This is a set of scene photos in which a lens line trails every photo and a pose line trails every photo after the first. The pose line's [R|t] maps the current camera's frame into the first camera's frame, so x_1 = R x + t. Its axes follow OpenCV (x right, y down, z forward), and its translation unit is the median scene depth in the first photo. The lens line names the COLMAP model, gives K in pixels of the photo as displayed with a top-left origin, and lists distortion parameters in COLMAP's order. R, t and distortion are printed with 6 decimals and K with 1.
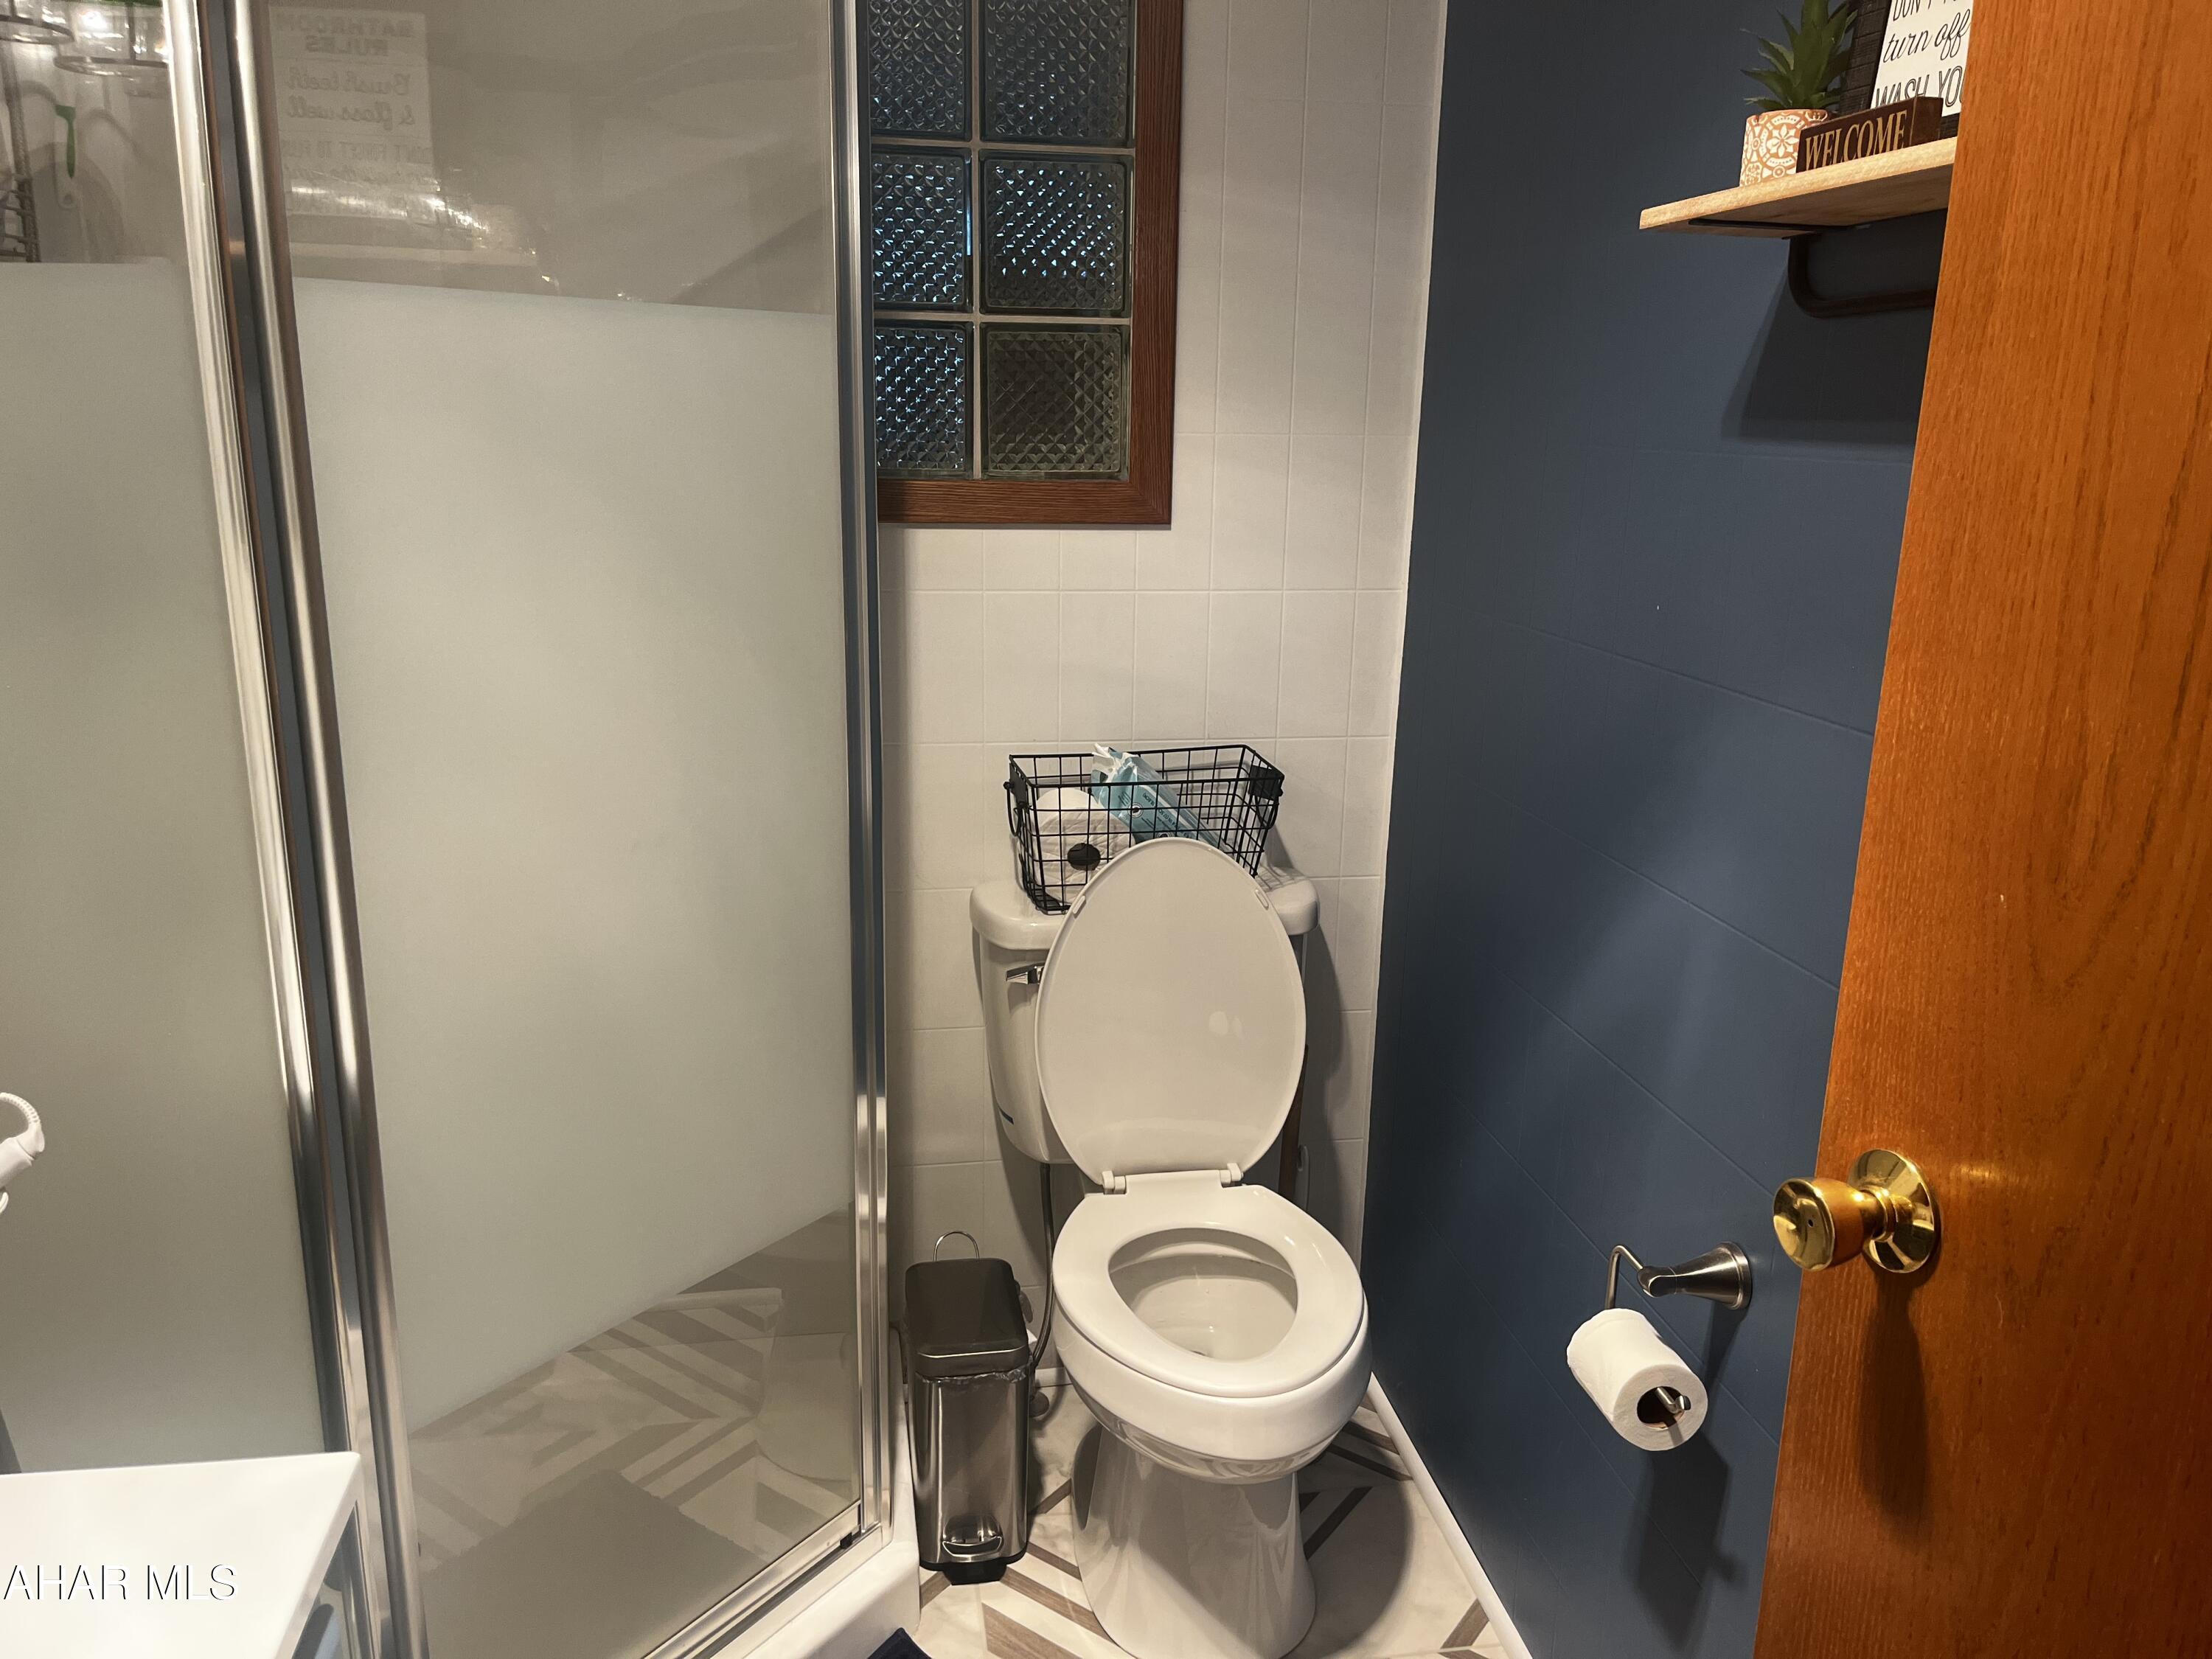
lens RADIAL K [[1666.9, 0, 1106.4], [0, 1666.9, 837.0], [0, 0, 1]] dist [0.035347, -0.041086]
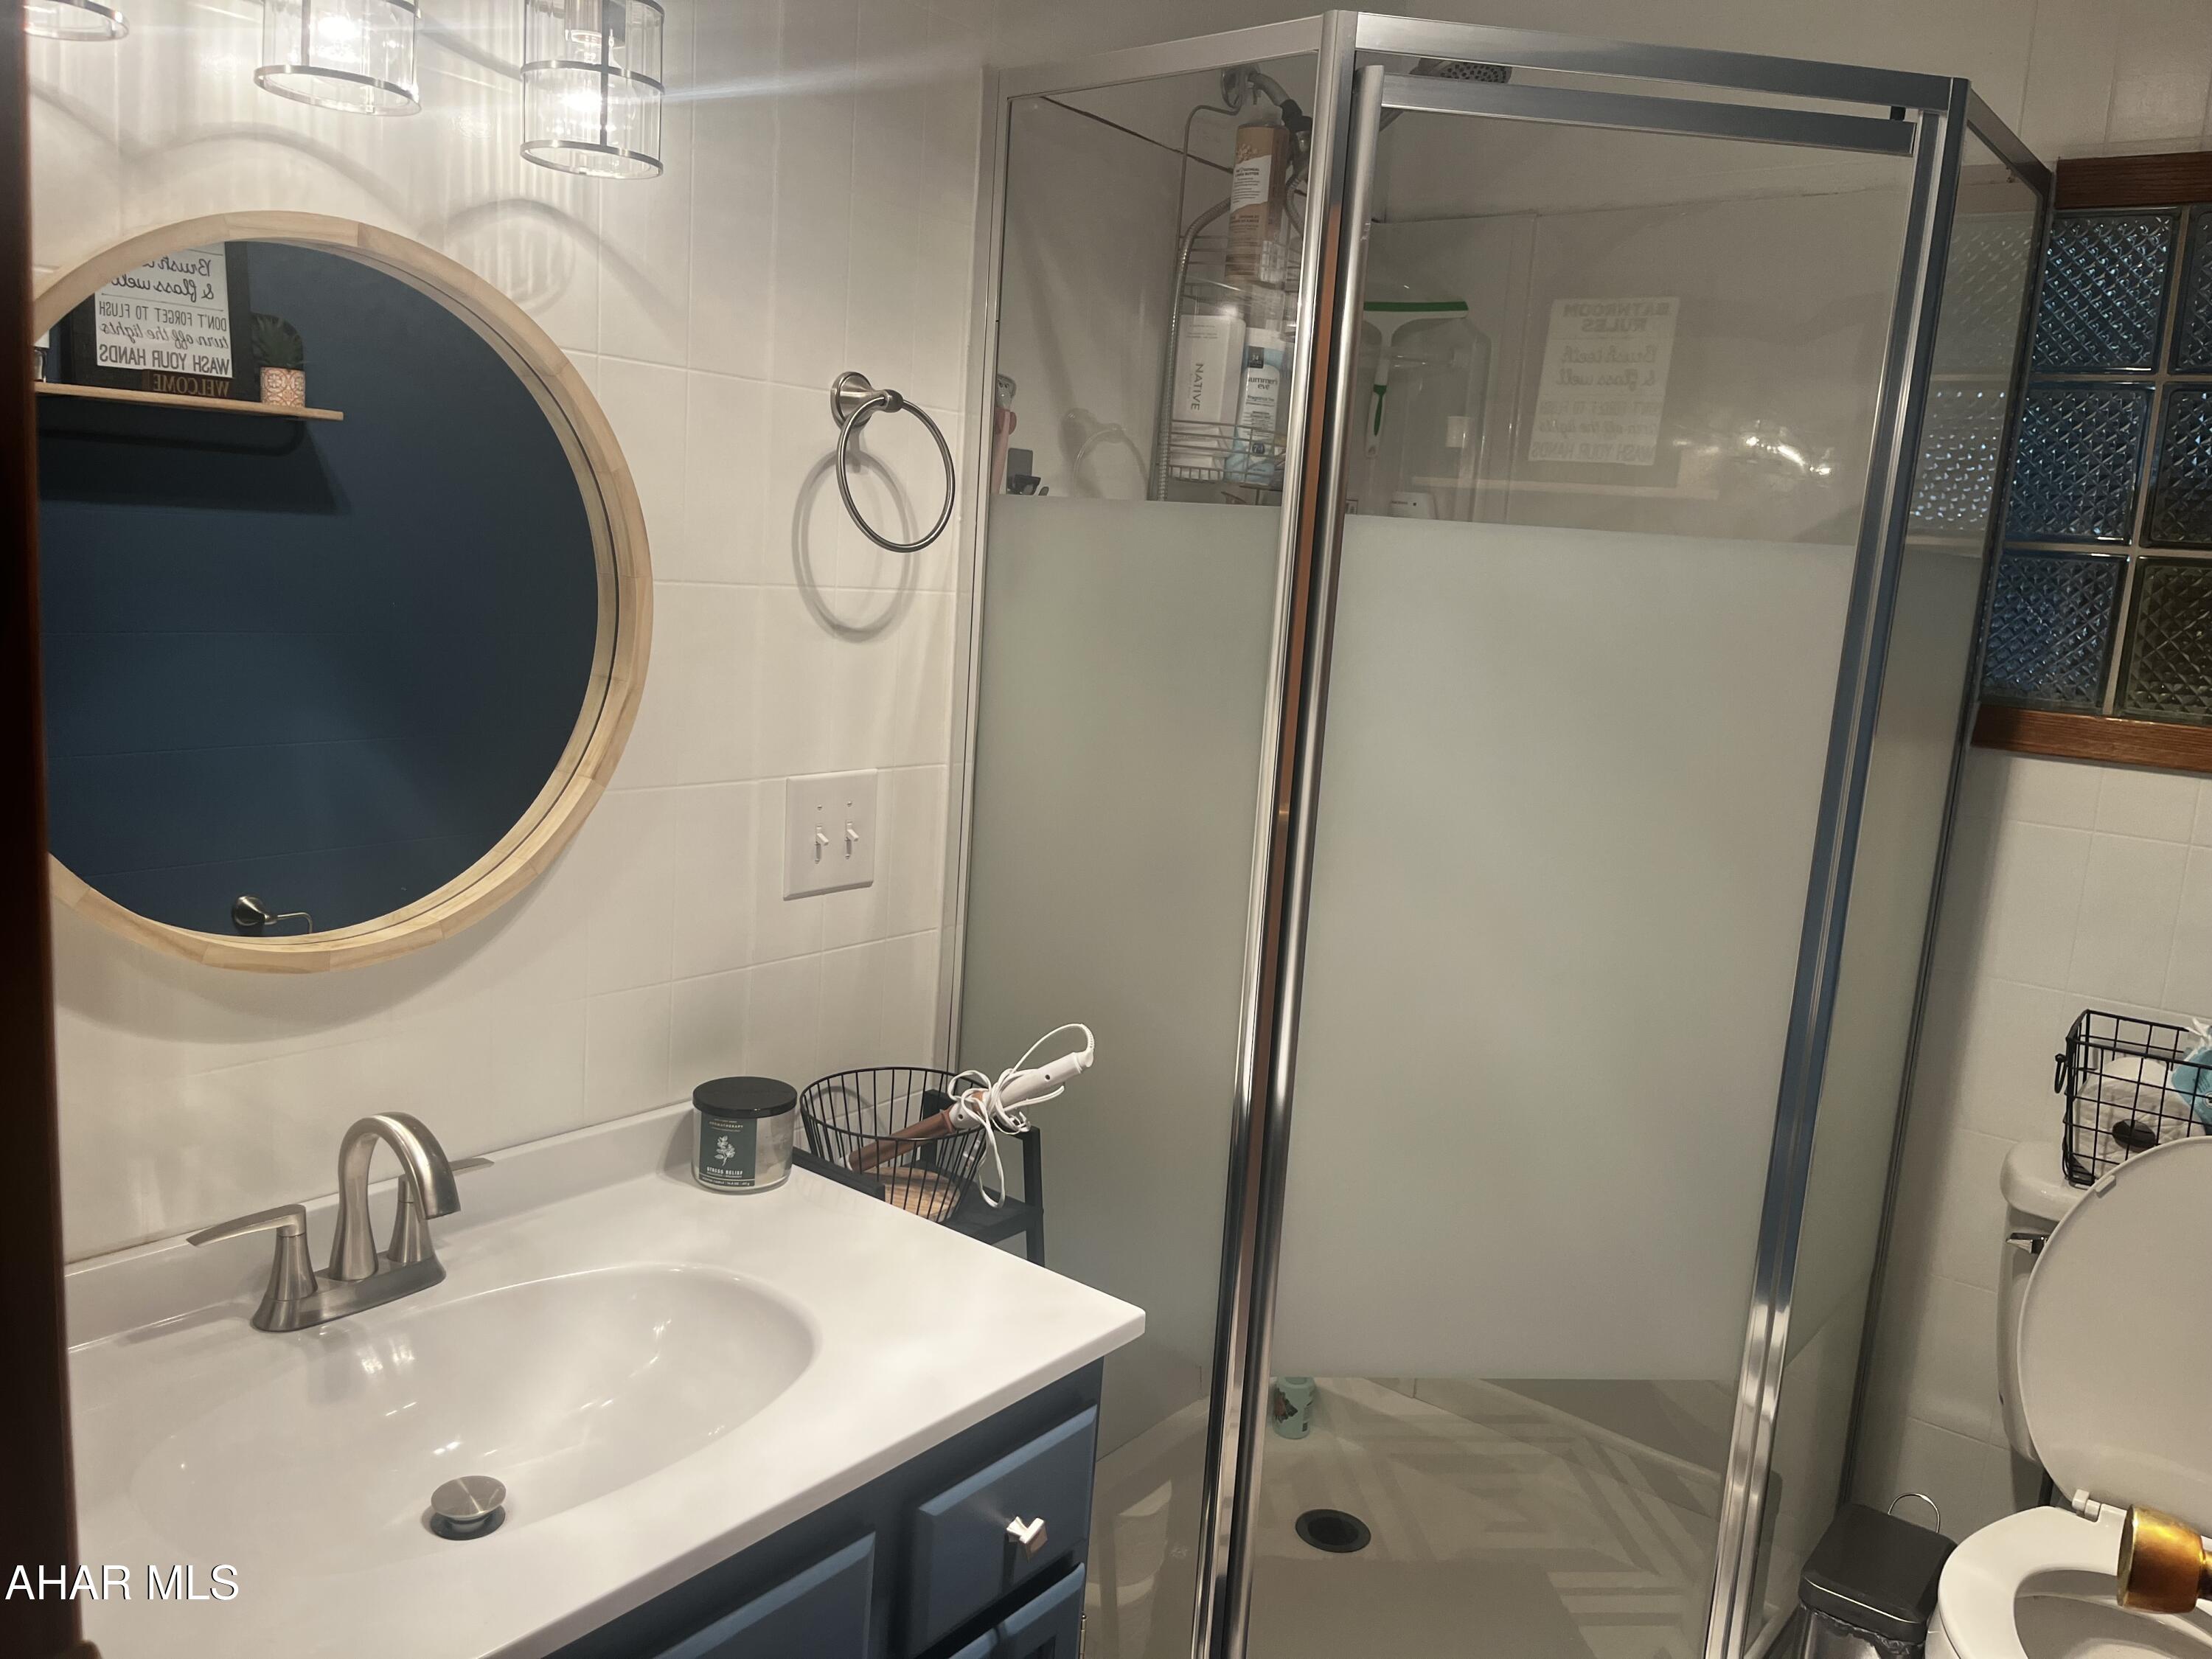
lens RADIAL K [[1666.9, 0, 1109.0], [0, 1666.9, 833.7], [0, 0, 1]] dist [0.035347, -0.041086]
pose [[0.670011, 0.151158, -0.726799, 0.249093], [-0.239526, 0.970706, -0.018926, 0.003435], [0.702647, 0.186768, 0.686589, -0.036287]]
